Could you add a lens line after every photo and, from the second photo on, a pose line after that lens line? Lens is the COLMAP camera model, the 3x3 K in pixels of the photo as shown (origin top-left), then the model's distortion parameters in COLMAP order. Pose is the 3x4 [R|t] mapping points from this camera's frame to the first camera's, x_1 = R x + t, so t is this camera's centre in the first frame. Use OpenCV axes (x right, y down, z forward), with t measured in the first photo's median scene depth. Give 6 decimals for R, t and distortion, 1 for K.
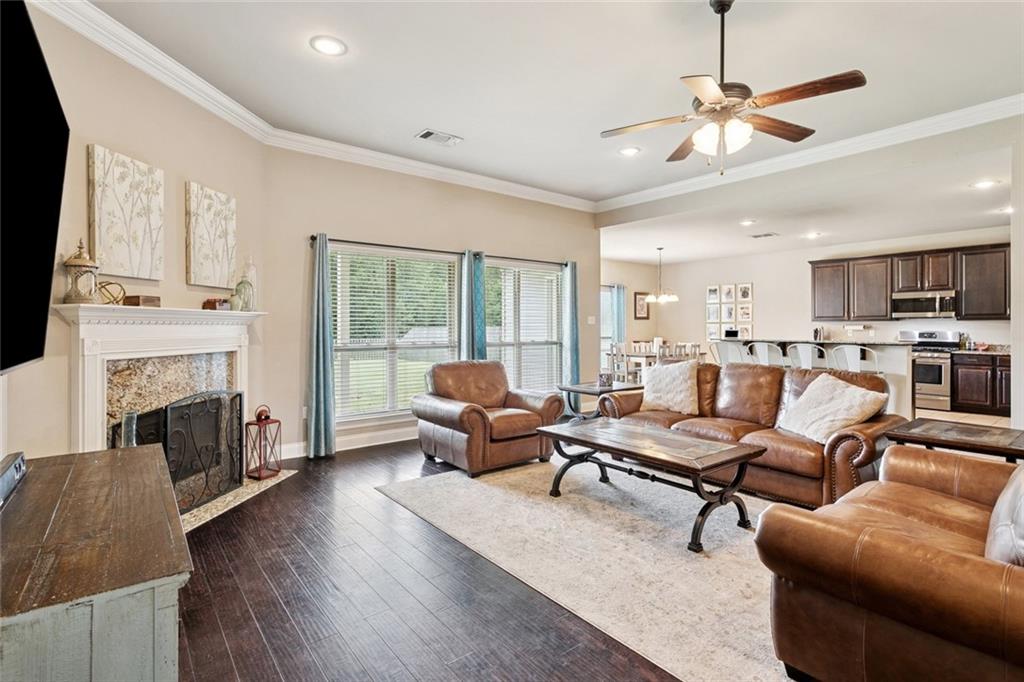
lens RADIAL K [[488.9, 0, 510.1], [0, 488.9, 332.5], [0, 0, 1]] dist [0.024014, 0.000437]
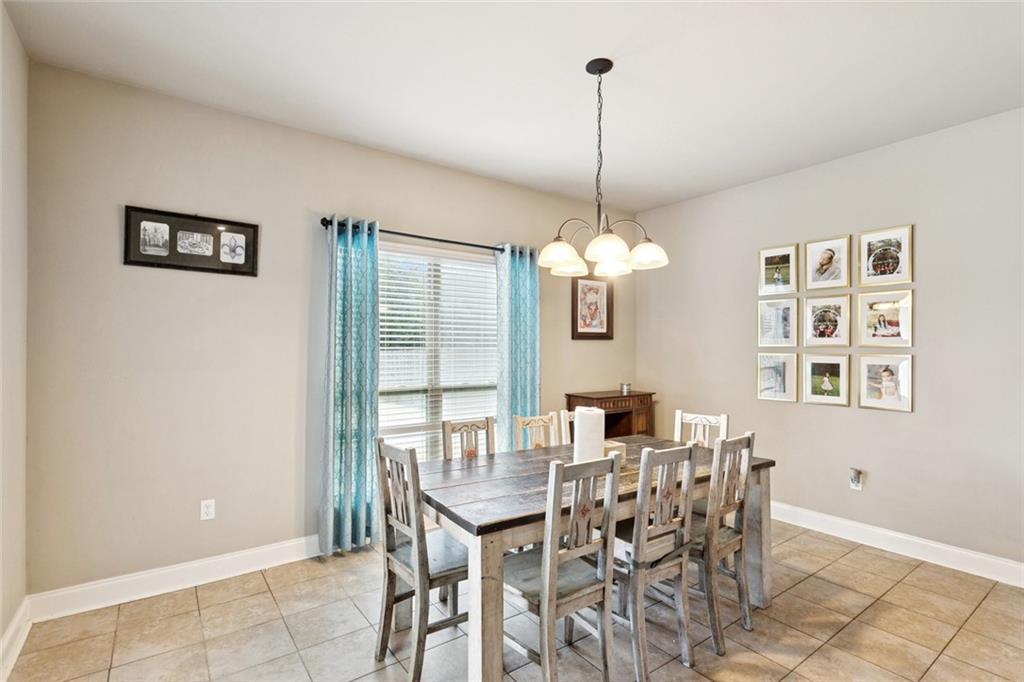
lens RADIAL K [[488.9, 0, 514.2], [0, 488.9, 345.3], [0, 0, 1]] dist [0.024014, 0.000437]
pose [[0.999326, 0.003342, -0.036567, 0.234964], [-0.003888, 0.999882, -0.014882, -0.016762], [0.036513, 0.015014, 0.999220, 0.638297]]
